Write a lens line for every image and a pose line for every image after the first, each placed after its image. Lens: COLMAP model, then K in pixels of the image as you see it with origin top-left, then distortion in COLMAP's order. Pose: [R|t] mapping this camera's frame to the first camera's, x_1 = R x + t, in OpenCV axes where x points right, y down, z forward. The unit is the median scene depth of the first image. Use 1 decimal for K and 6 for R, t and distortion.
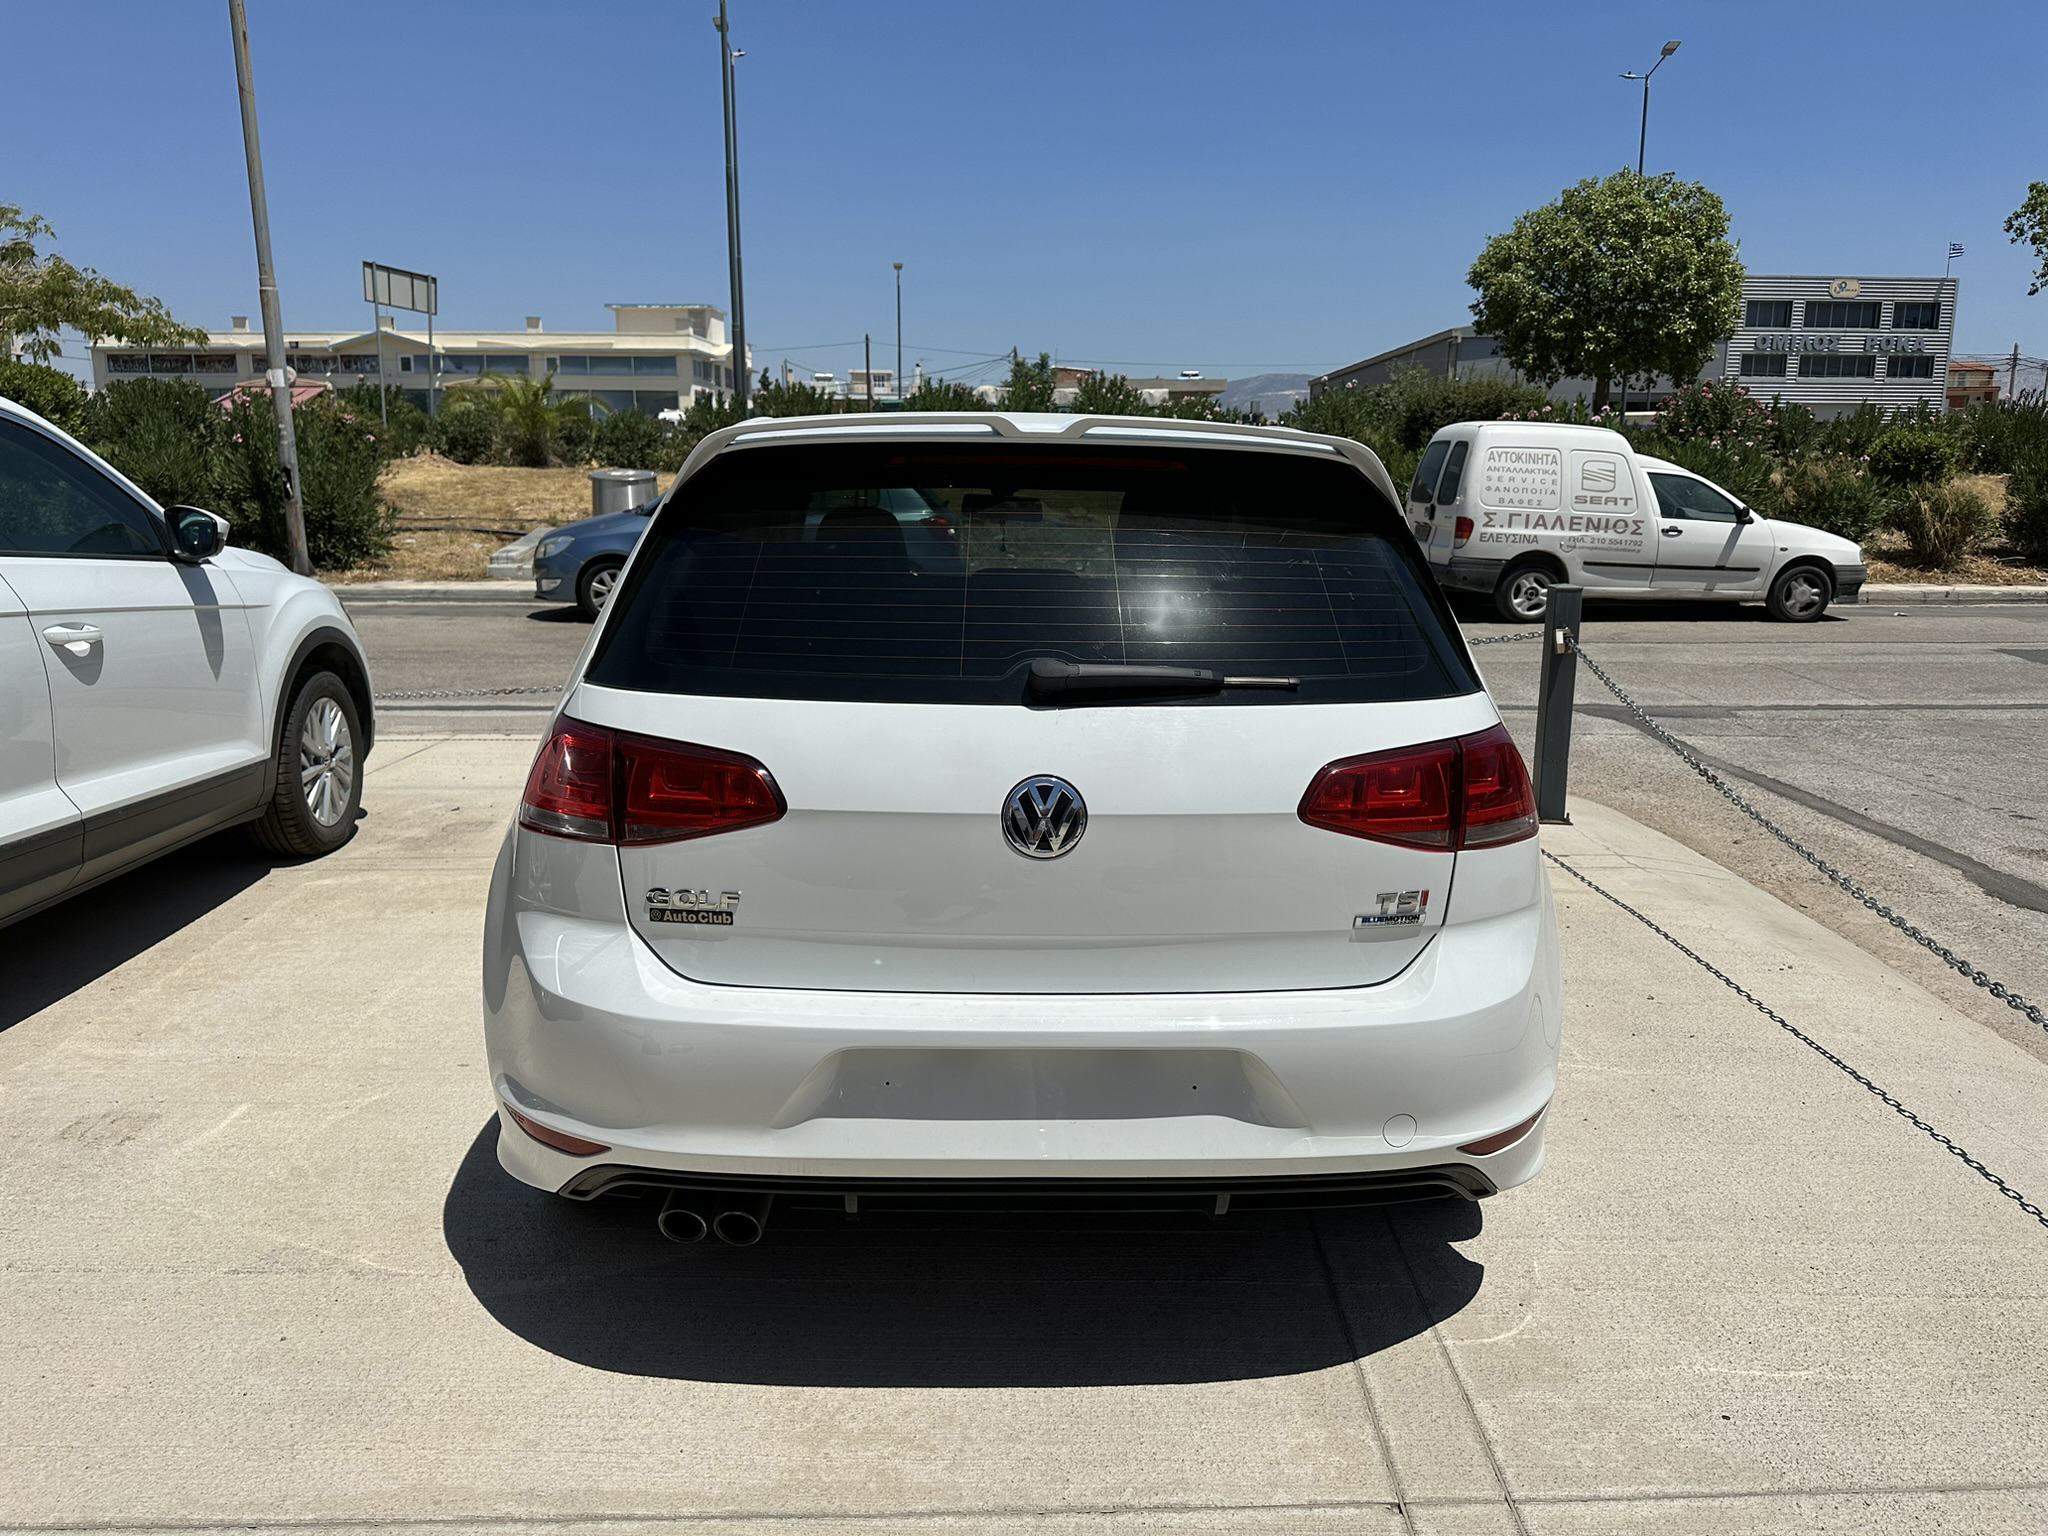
lens RADIAL K [[1453.9, 0, 1017.5], [0, 1453.9, 772.2], [0, 0, 1]] dist [0.065844, -0.094191]
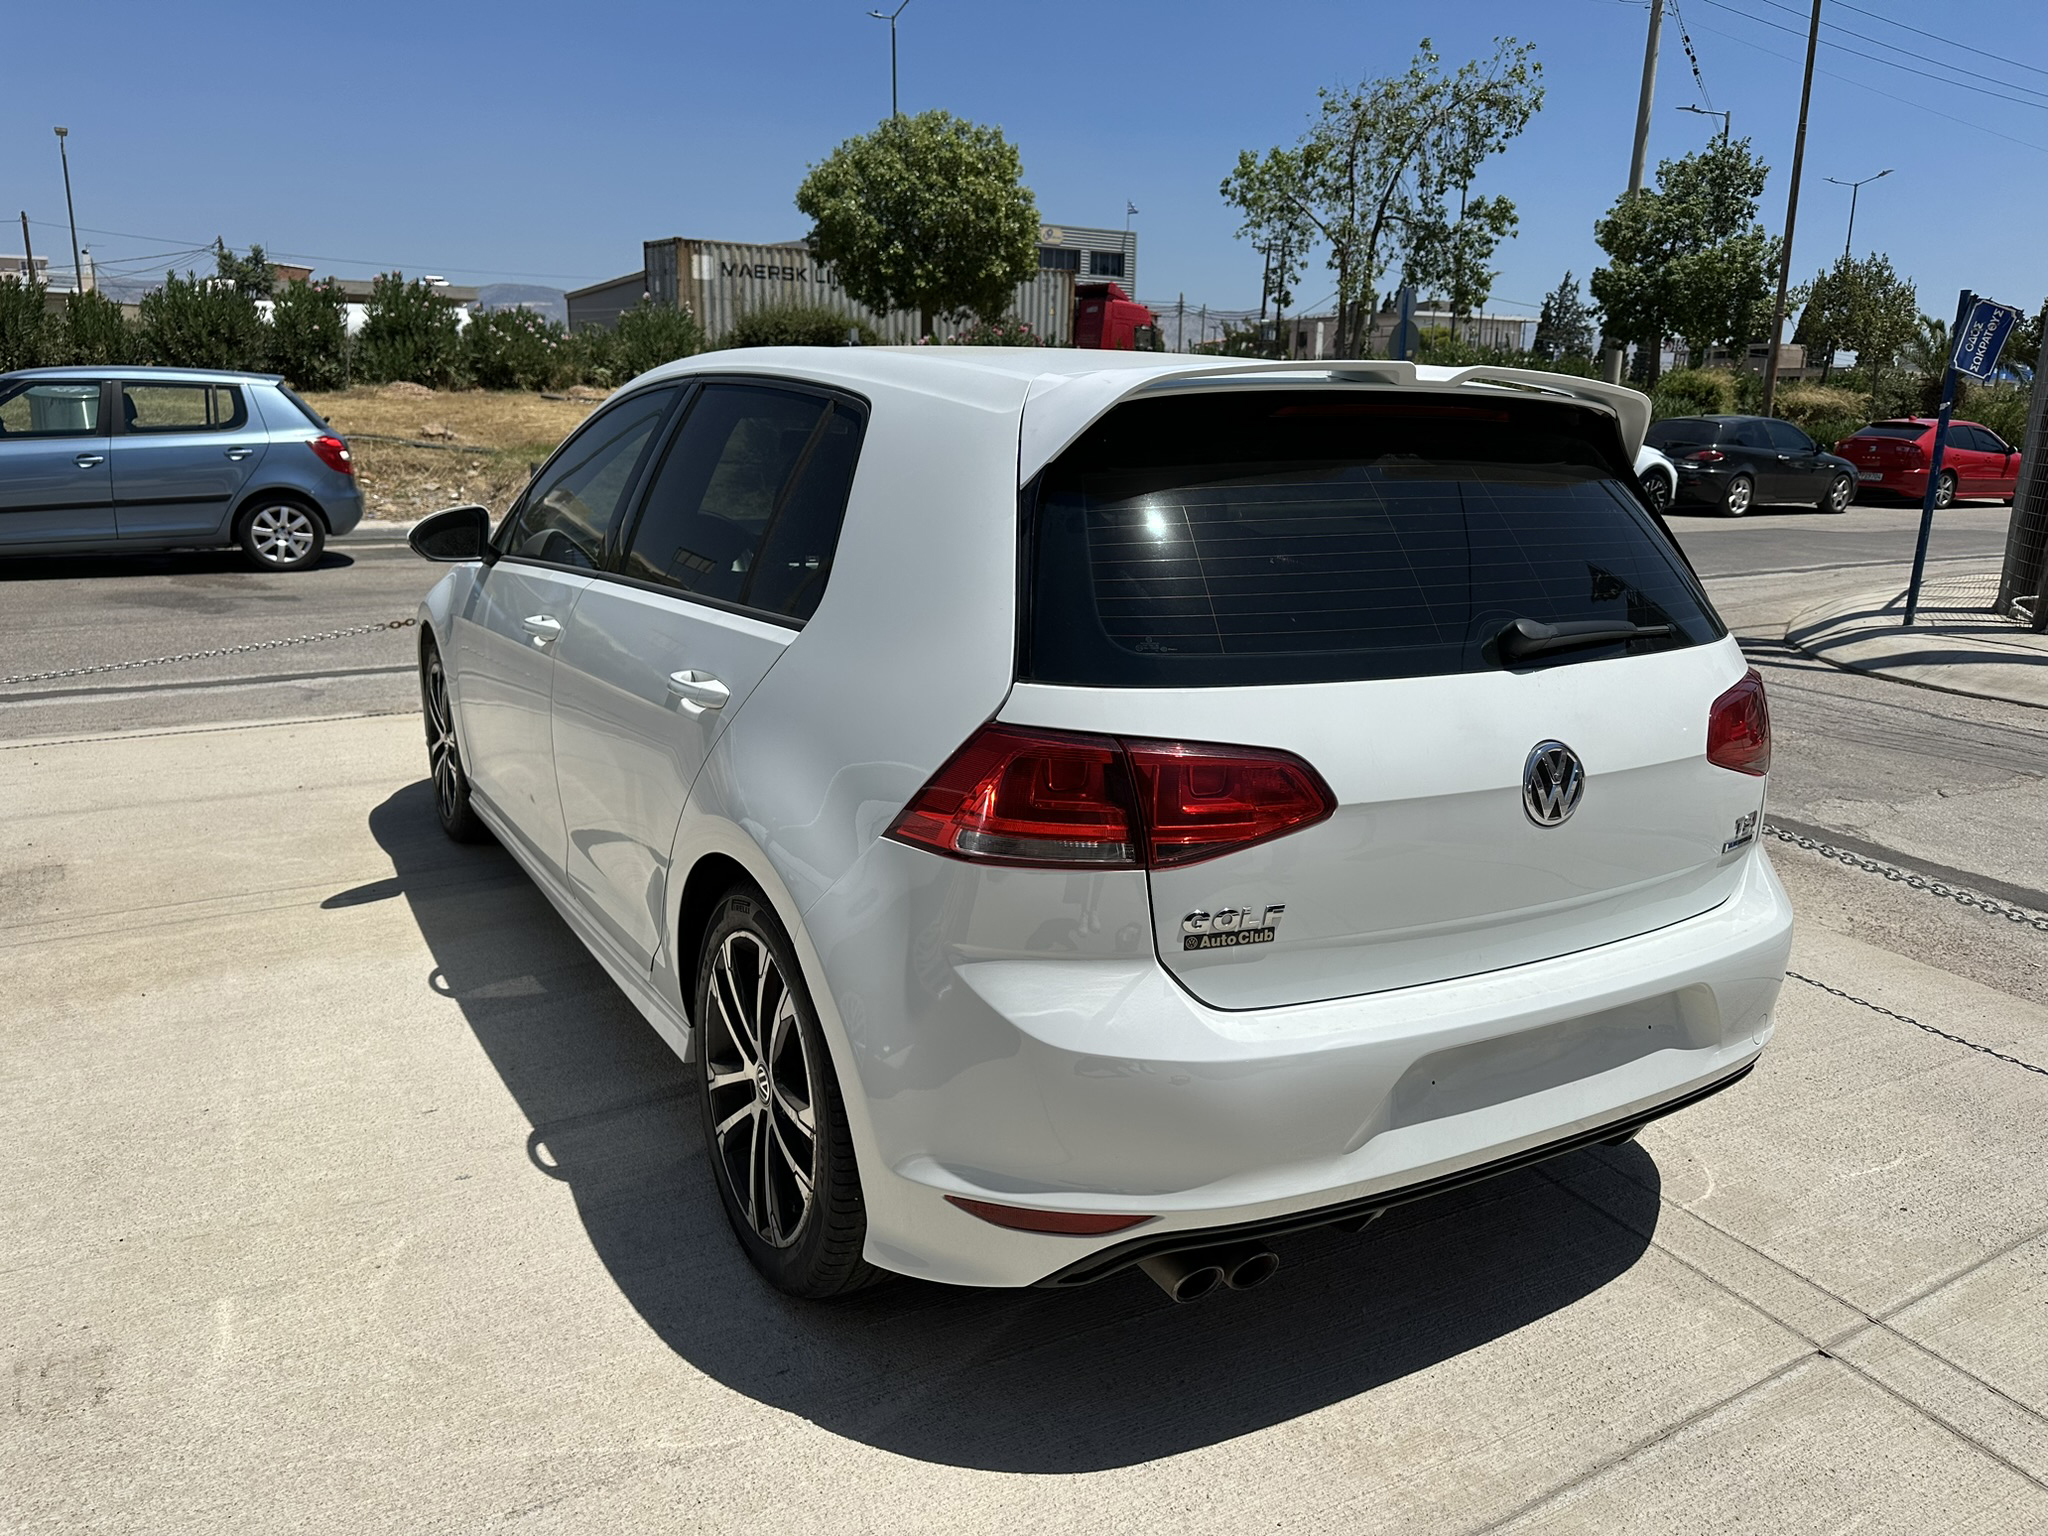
lens RADIAL K [[1472.9, 0, 1024.0], [0, 1472.9, 768.0], [0, 0, 1]] dist [0.004695, -0.003691]
pose [[0.878877, -0.101571, 0.466111, -0.539655], [0.079413, 0.994588, 0.066995, -0.052702], [-0.470393, -0.021865, 0.882186, 0.208115]]
